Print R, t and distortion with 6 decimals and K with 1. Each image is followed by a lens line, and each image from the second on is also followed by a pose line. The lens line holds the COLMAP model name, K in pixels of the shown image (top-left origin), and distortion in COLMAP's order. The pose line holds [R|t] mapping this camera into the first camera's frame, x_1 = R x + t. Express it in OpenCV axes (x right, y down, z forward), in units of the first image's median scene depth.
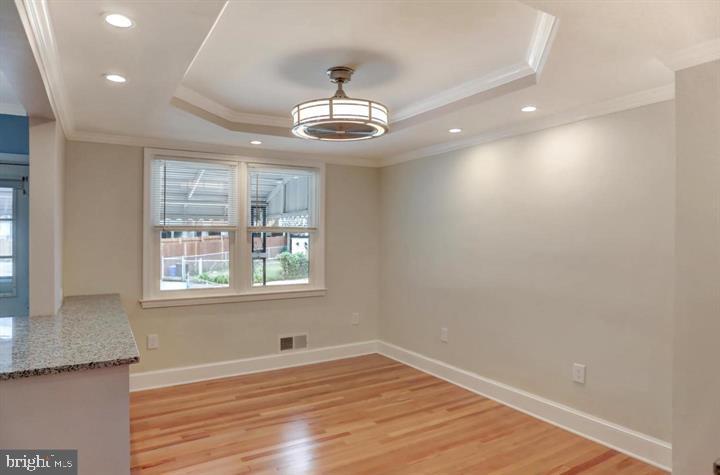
lens RADIAL K [[448.5, 0, 359.4], [0, 448.5, 236.9], [0, 0, 1]] dist [-0.042676, 0.037048]
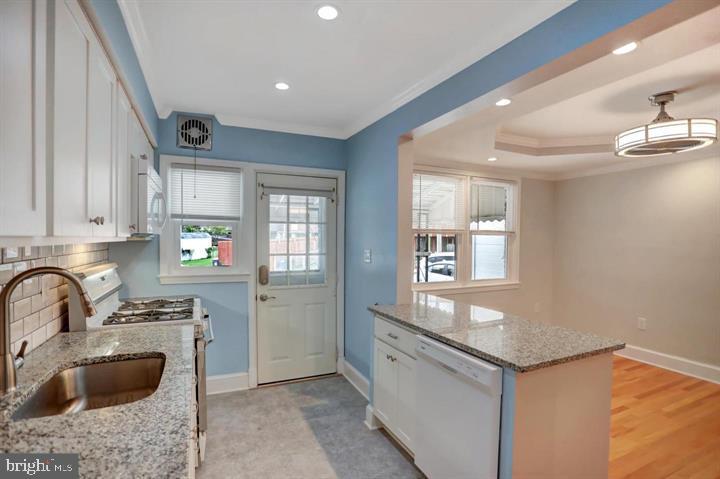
lens RADIAL K [[363.4, 0, 361.8], [0, 363.4, 245.3], [0, 0, 1]] dist [-0.045851, 0.014774]
pose [[0.995561, 0.008636, -0.093721, -0.543663], [-0.006978, 0.999814, 0.017997, 0.001976], [0.093859, -0.017263, 0.995436, 0.012857]]
